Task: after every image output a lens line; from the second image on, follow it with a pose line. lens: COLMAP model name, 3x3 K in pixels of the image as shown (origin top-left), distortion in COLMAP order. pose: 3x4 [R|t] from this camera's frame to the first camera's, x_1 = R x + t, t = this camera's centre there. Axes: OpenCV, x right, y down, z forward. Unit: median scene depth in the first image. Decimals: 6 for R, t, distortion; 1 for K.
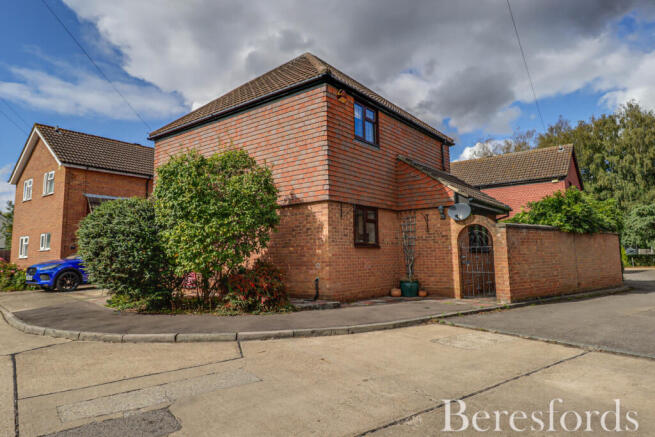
lens RADIAL K [[421.7, 0, 327.1], [0, 421.7, 206.8], [0, 0, 1]] dist [0.003852, 0.002138]
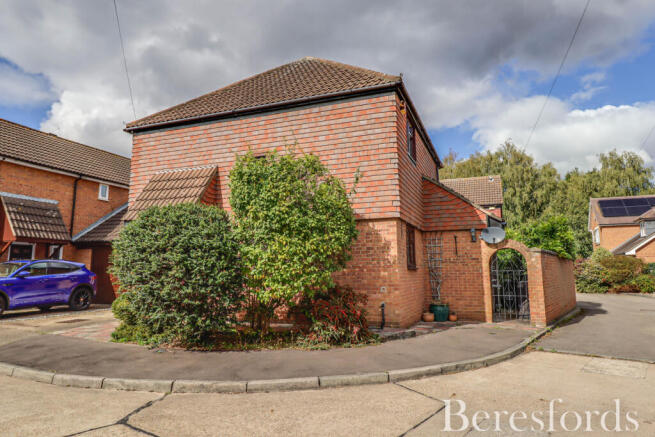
lens RADIAL K [[434.4, 0, 325.5], [0, 434.4, 205.9], [0, 0, 1]] dist [0.015132, -0.000766]
pose [[0.957453, 0.056540, 0.282997, -0.401084], [-0.044989, 0.997874, -0.047156, 0.009952], [-0.285061, 0.032418, 0.957961, 0.129900]]
